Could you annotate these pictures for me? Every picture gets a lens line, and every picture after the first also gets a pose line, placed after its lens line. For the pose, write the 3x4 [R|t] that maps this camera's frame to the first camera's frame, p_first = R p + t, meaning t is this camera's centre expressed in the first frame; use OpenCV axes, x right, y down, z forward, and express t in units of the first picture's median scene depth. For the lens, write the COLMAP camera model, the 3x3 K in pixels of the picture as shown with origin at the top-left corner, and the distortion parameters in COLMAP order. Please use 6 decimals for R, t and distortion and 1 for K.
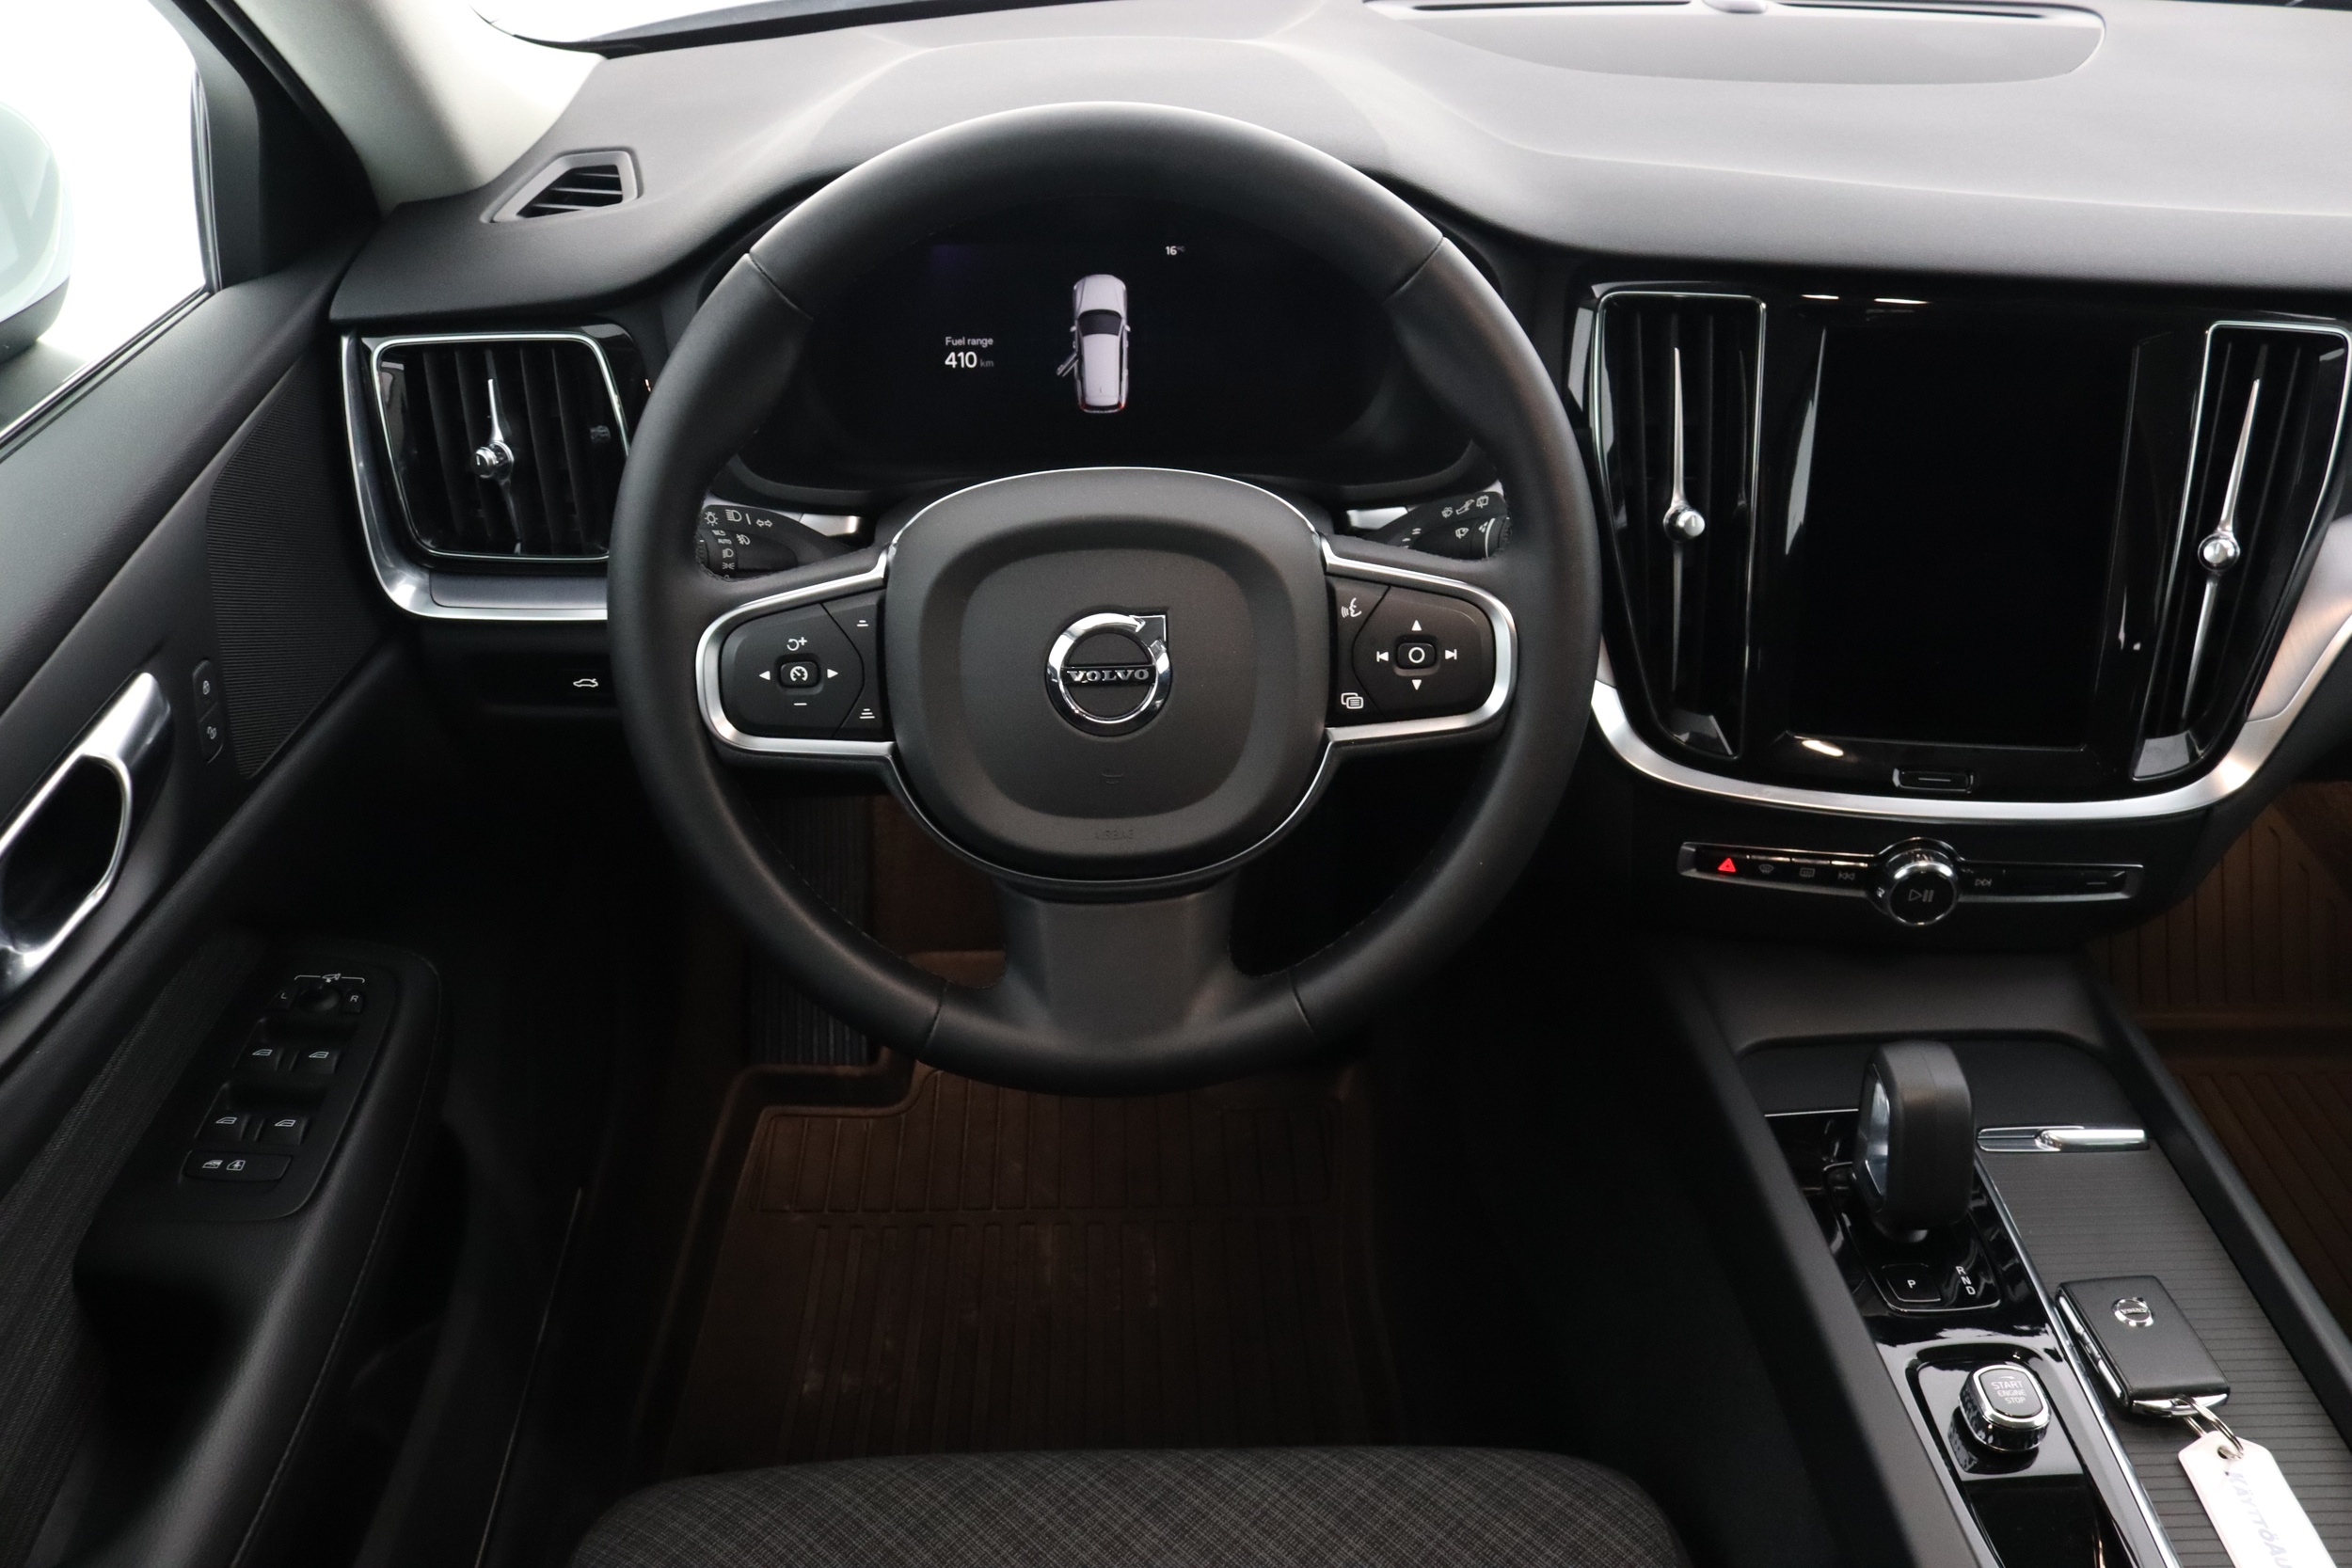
lens RADIAL K [[1940.2, 0, 1185.0], [0, 1940.2, 777.0], [0, 0, 1]] dist [-0.158874, 0.093635]
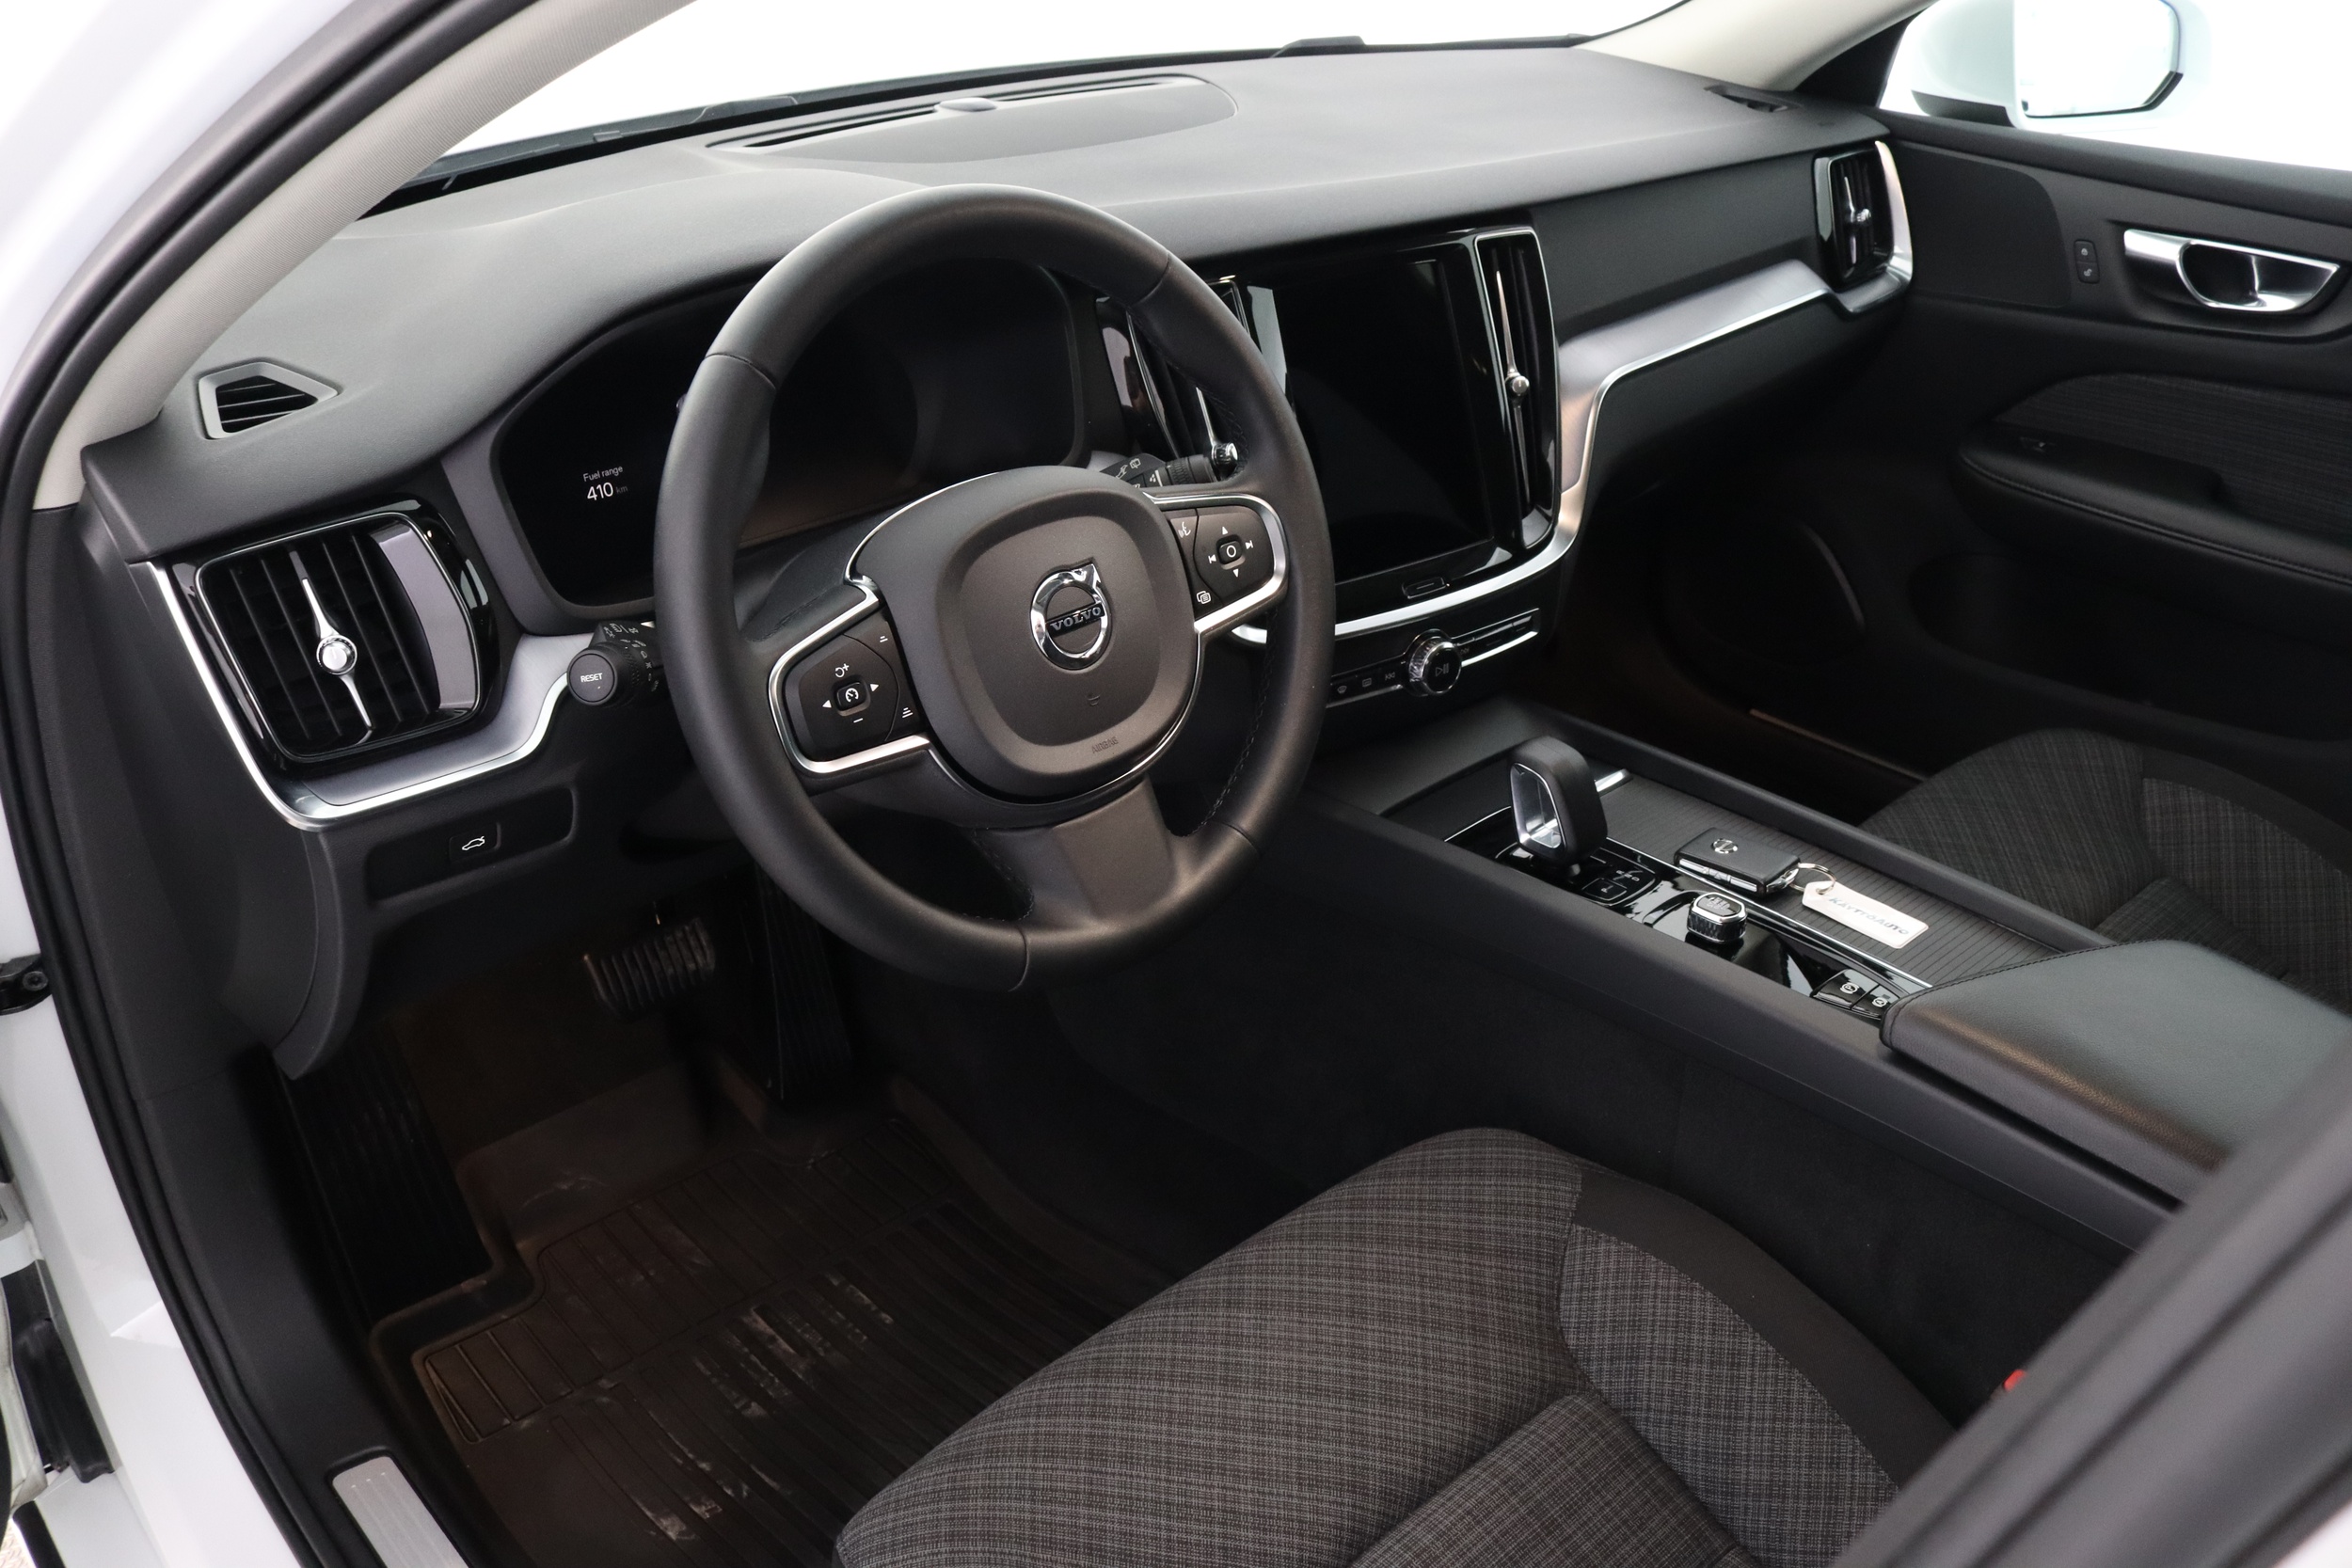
lens RADIAL K [[1940.2, 0, 1176.3], [0, 1940.2, 772.8], [0, 0, 1]] dist [-0.158874, 0.093635]
pose [[0.756305, -0.312256, 0.574890, -0.613483], [0.364709, 0.930765, 0.025755, 0.026236], [-0.543130, 0.190189, 0.817825, -0.038952]]
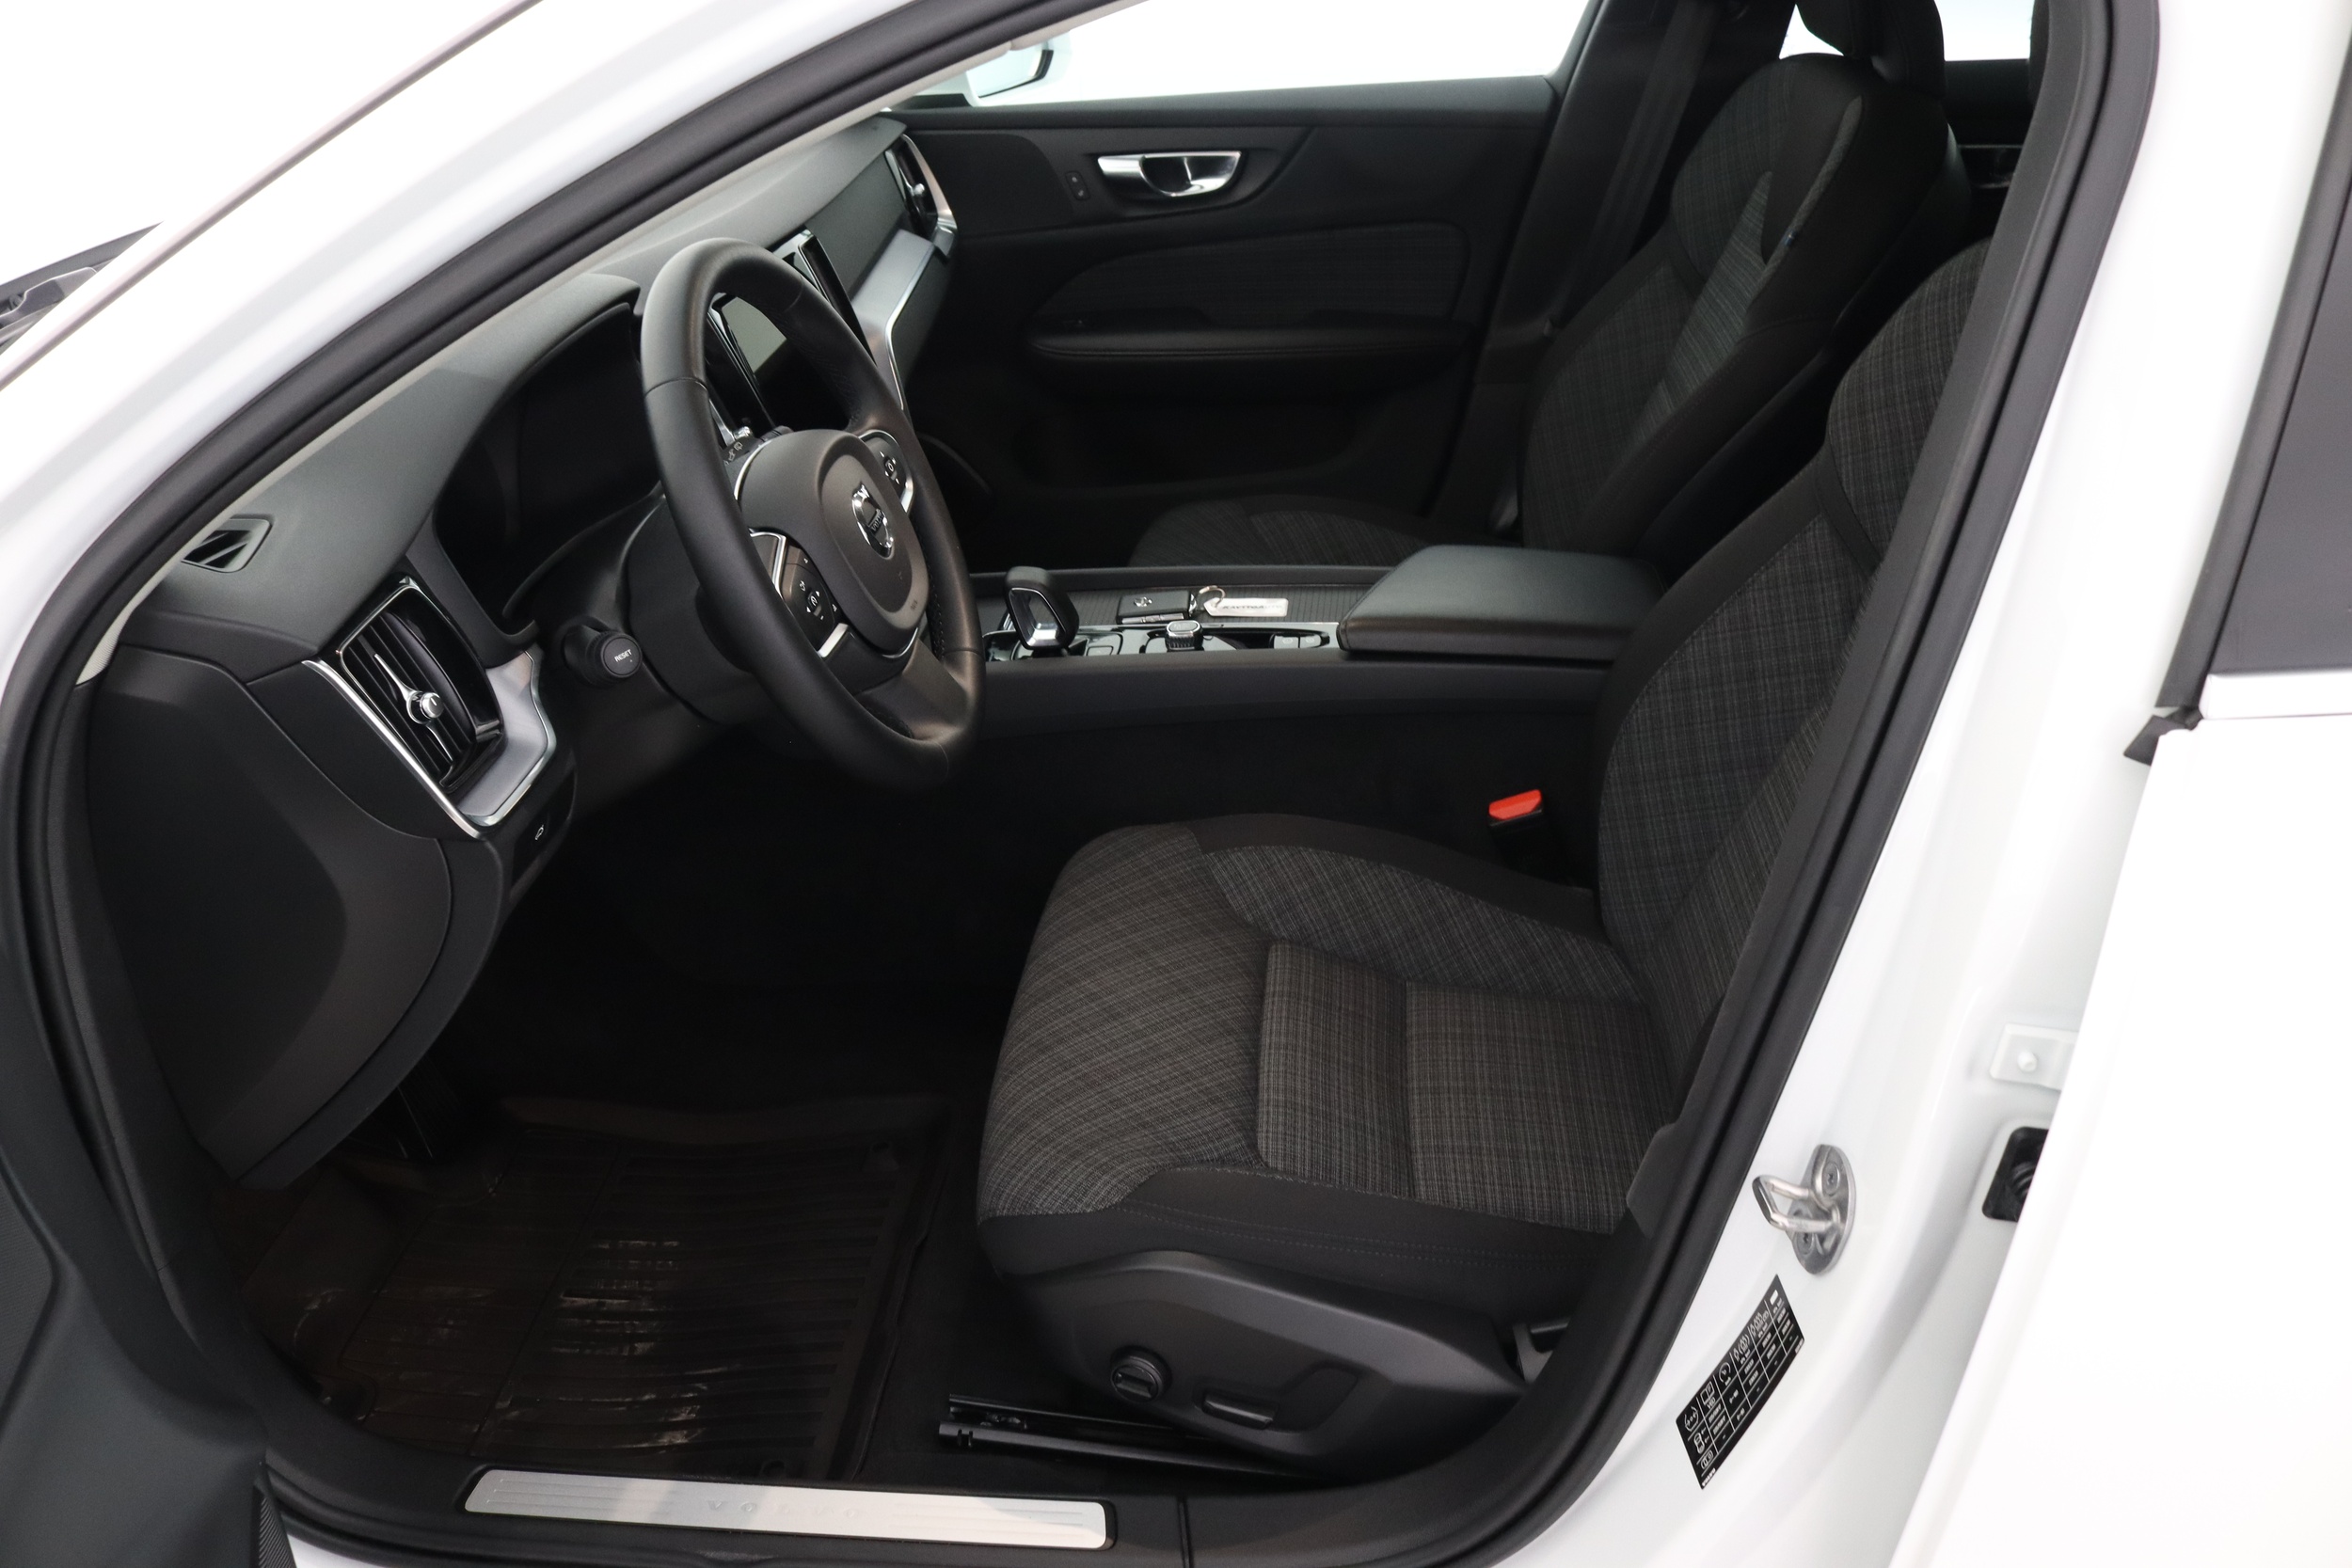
lens RADIAL K [[1940.2, 0, 1176.5], [0, 1940.2, 787.9], [0, 0, 1]] dist [-0.158874, 0.093635]
pose [[0.099282, -0.475743, 0.873963, -1.356798], [0.585902, 0.737855, 0.335094, -0.246236], [-0.804277, 0.478788, 0.351994, 0.231417]]
